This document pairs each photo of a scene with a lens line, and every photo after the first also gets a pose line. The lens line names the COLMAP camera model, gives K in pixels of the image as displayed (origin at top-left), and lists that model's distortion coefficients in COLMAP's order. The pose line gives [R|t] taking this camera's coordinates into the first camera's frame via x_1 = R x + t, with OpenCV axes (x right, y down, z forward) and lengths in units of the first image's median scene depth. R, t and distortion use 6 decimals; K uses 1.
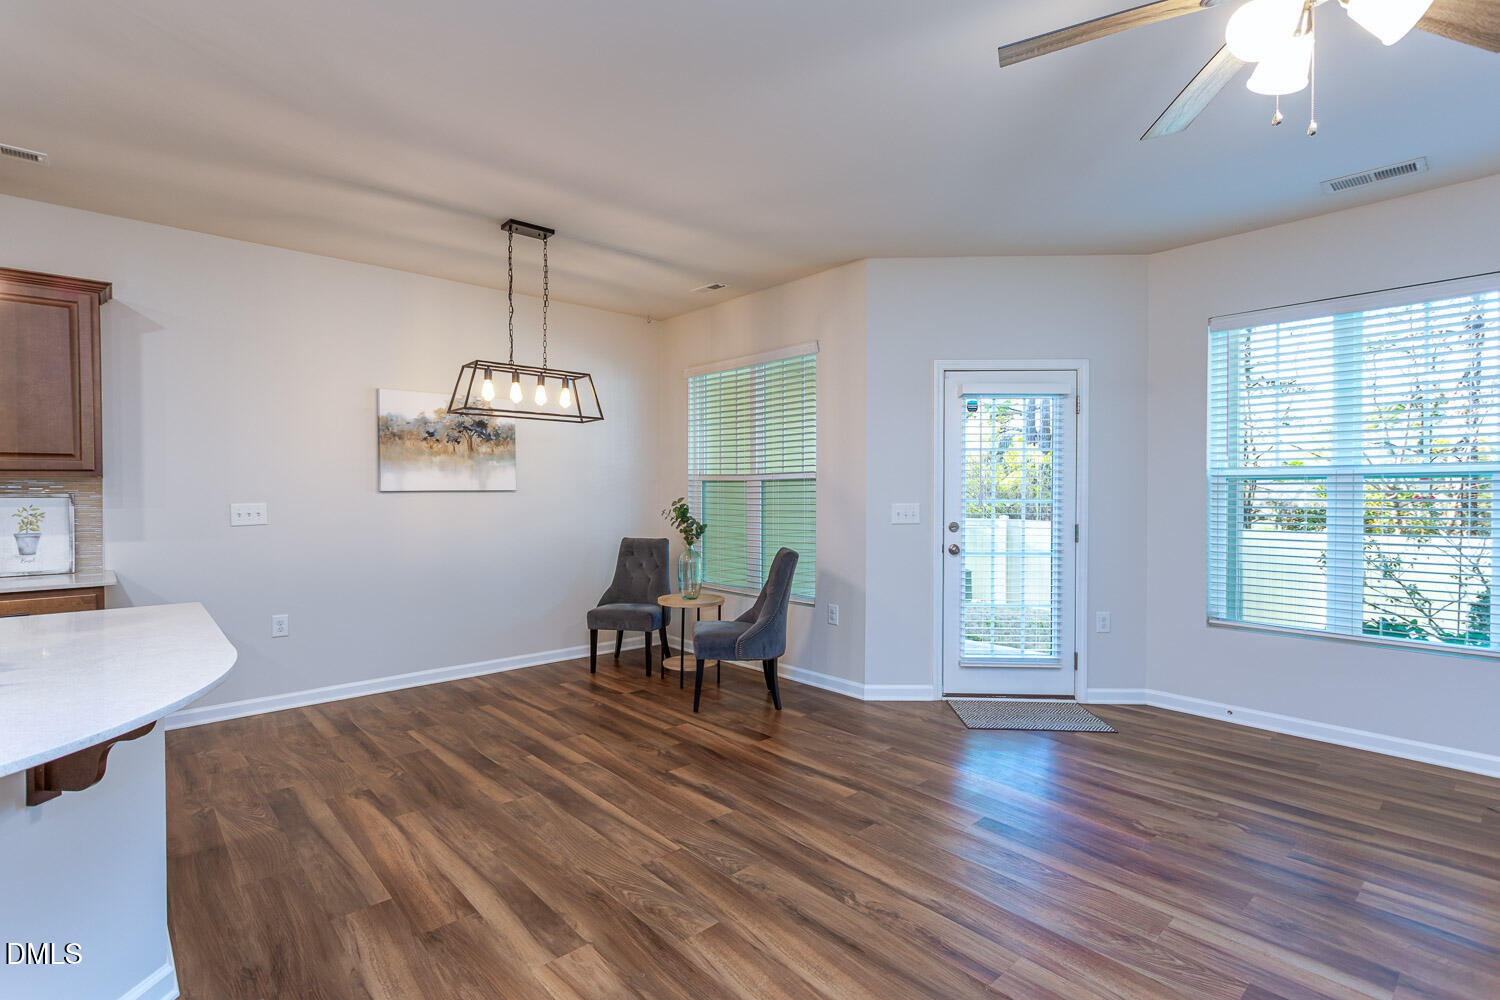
lens RADIAL K [[727.1, 0, 750.0], [0, 727.1, 500.0], [0, 0, 1]] dist [-0.001942, -0.000280]
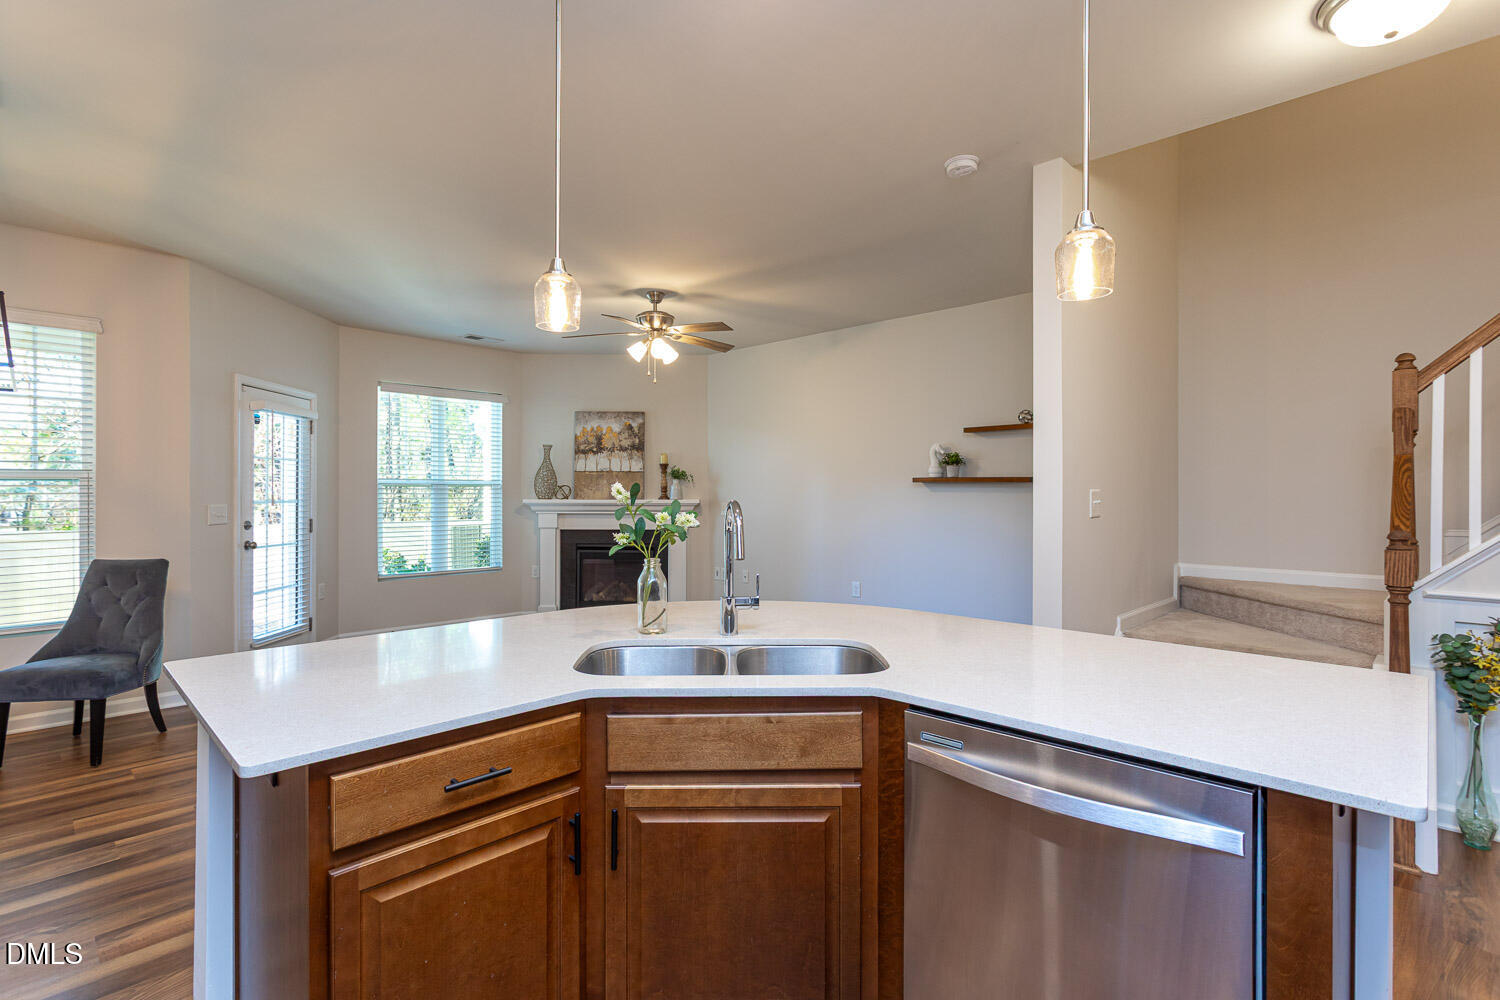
lens RADIAL K [[708.8, 0, 743.6], [0, 708.8, 495.0], [0, 0, 1]] dist [0.009248, 0.000440]
pose [[-0.066495, -0.003241, 0.997781, -0.880052], [0.011380, 0.999927, 0.004007, -0.005208], [-0.997722, 0.011621, -0.066453, 0.317128]]
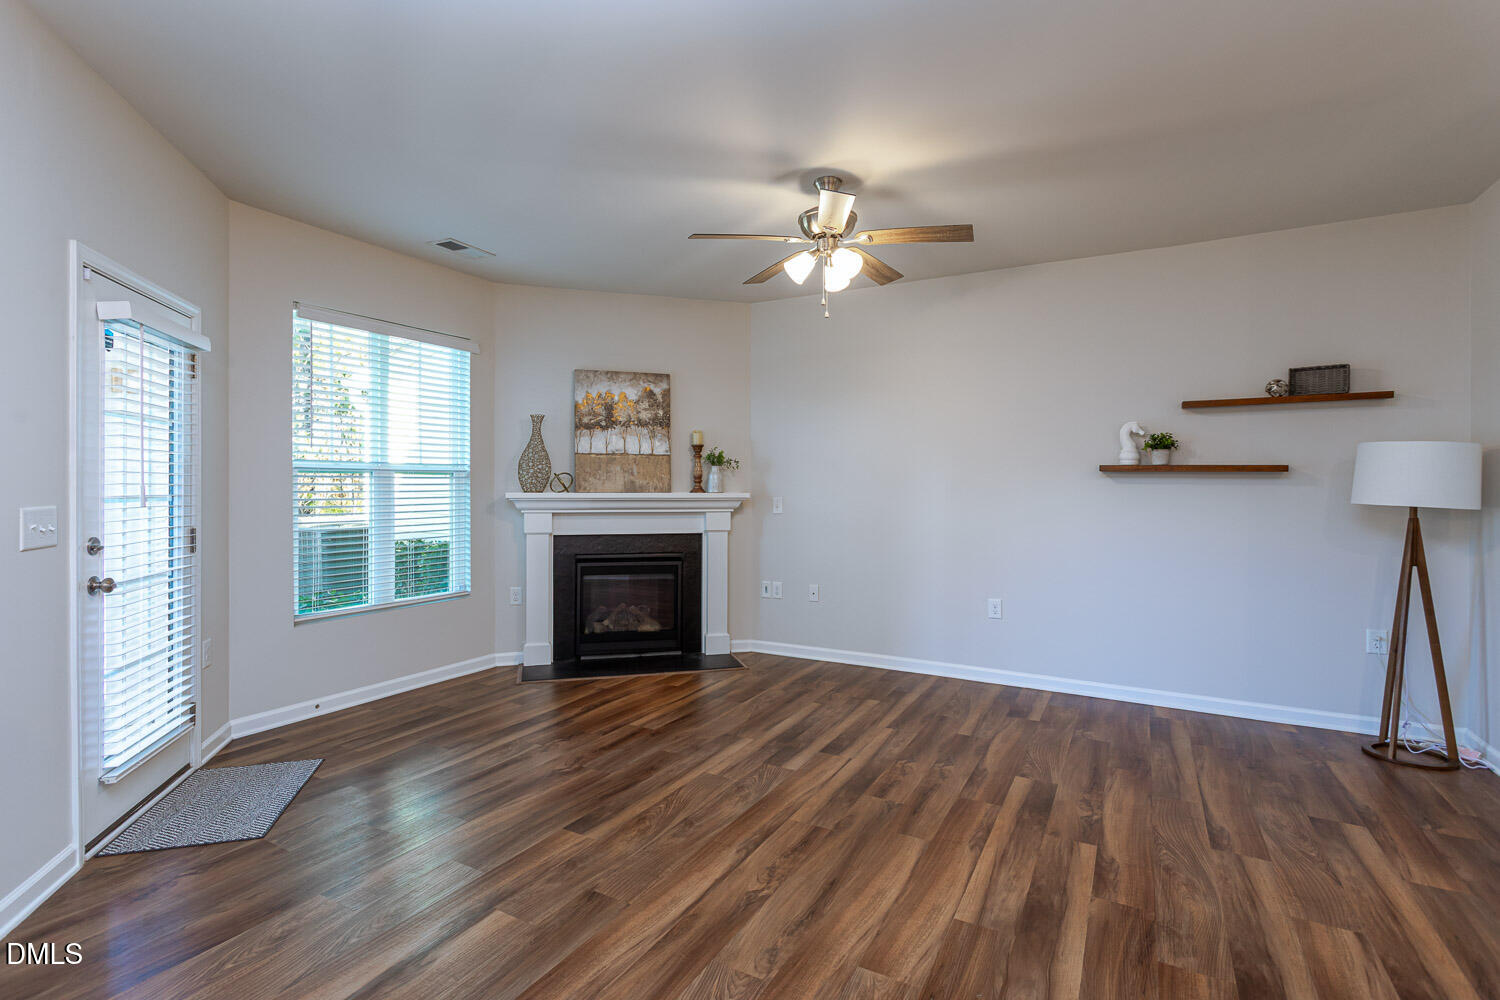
lens RADIAL K [[708.8, 0, 743.6], [0, 708.8, 495.0], [0, 0, 1]] dist [0.009248, 0.000440]
pose [[-0.321790, -0.016197, 0.946672, -0.415263], [0.007812, 0.999774, 0.019761, -0.009972], [-0.946779, 0.013754, -0.321591, 0.713849]]
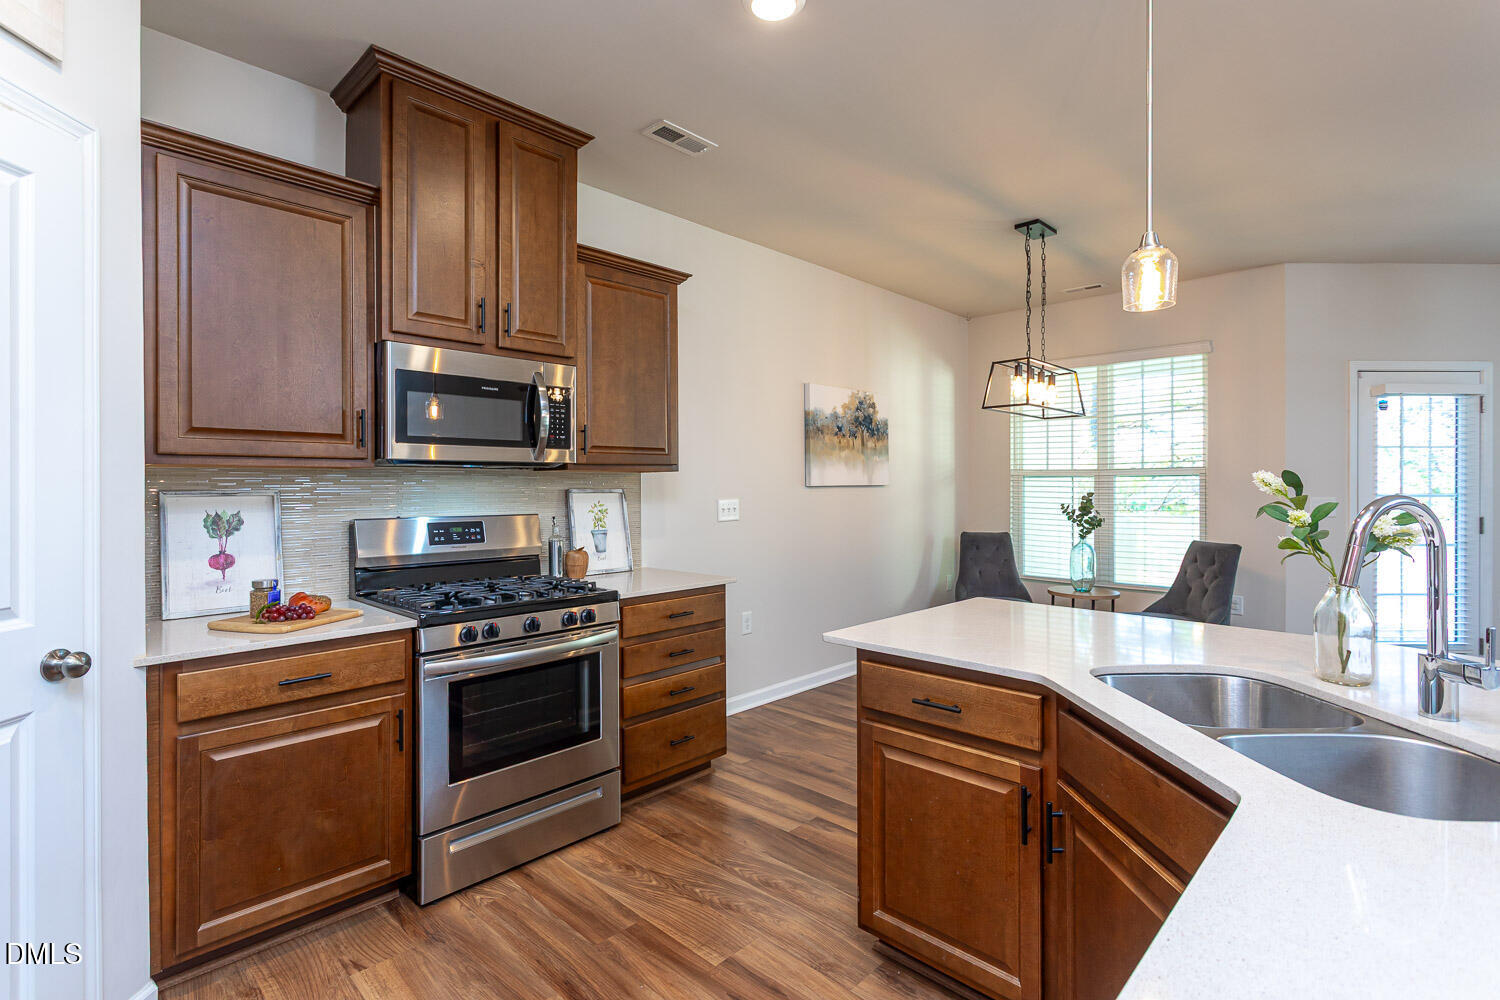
lens RADIAL K [[734.2, 0, 731.7], [0, 734.2, 488.0], [0, 0, 1]] dist [-0.064273, 0.033068]
pose [[0.999118, -0.001418, 0.041968, -0.695547], [0.001838, 0.999949, -0.009966, -0.000331], [-0.041952, 0.010034, 0.999069, 0.008928]]
